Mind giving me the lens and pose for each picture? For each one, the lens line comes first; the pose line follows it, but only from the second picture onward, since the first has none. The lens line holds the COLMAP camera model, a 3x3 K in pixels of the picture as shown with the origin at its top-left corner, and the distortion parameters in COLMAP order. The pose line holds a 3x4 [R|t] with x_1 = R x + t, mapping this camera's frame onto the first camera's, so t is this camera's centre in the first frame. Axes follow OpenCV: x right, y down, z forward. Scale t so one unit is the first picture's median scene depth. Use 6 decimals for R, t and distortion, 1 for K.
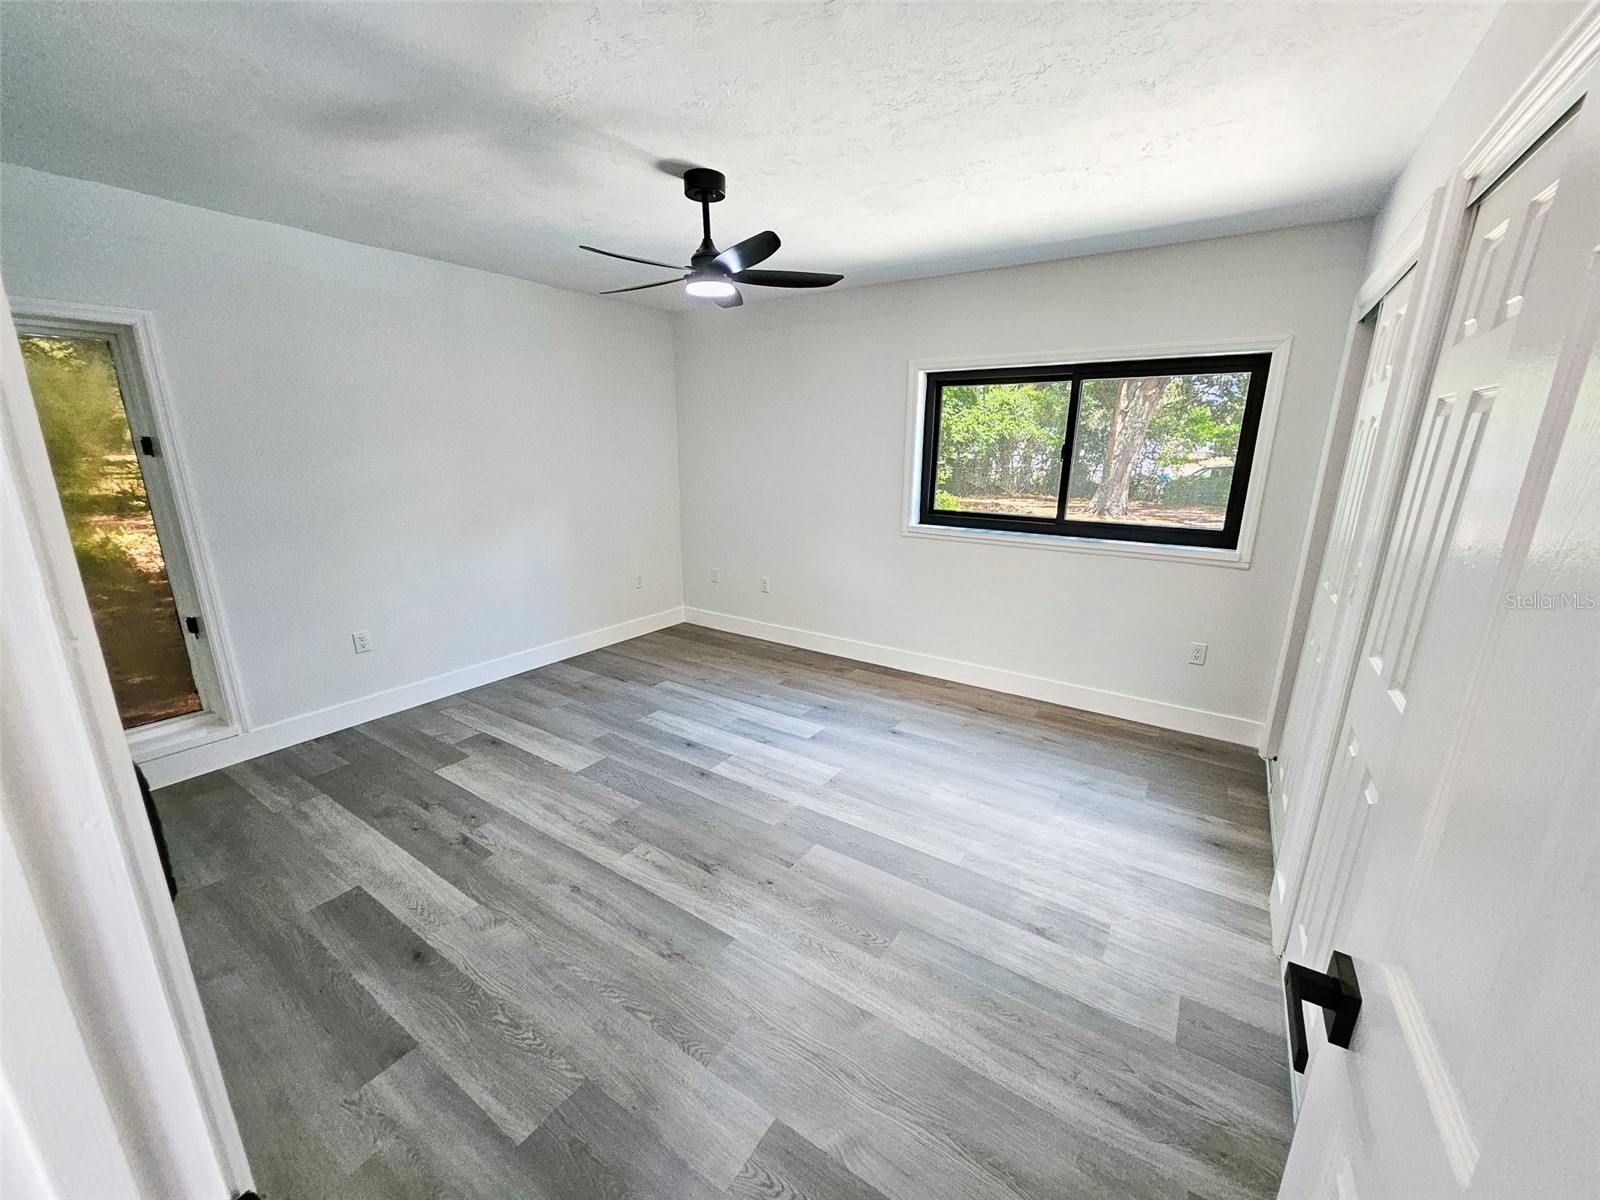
lens RADIAL K [[640.2, 0, 798.2], [0, 640.2, 608.7], [0, 0, 1]] dist [0.013109, 0.000596]
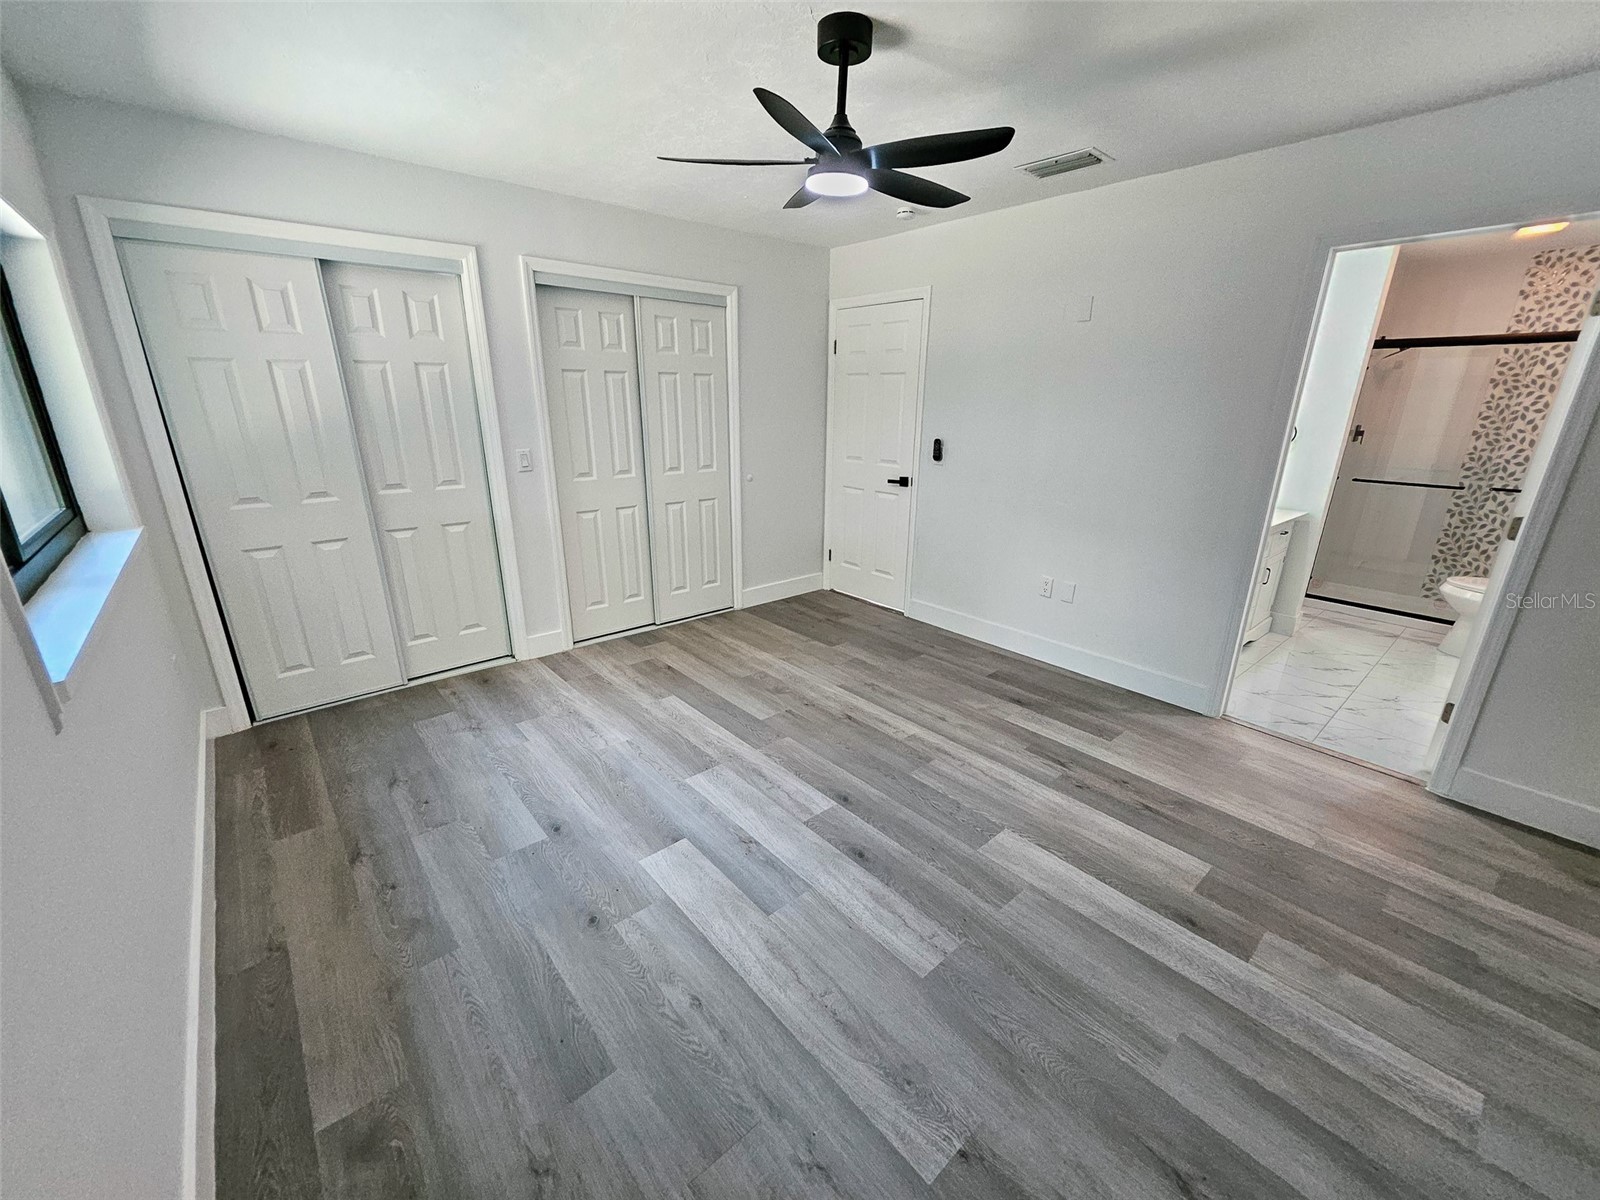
lens RADIAL K [[630.7, 0, 800.0], [0, 630.7, 600.0], [0, 0, 1]] dist [-0.000607, 0.000105]
pose [[-0.965619, -0.096635, 0.241331, -0.263818], [0.047856, 0.846397, 0.530398, -0.394882], [-0.255517, 0.523712, -0.812673, 1.537573]]
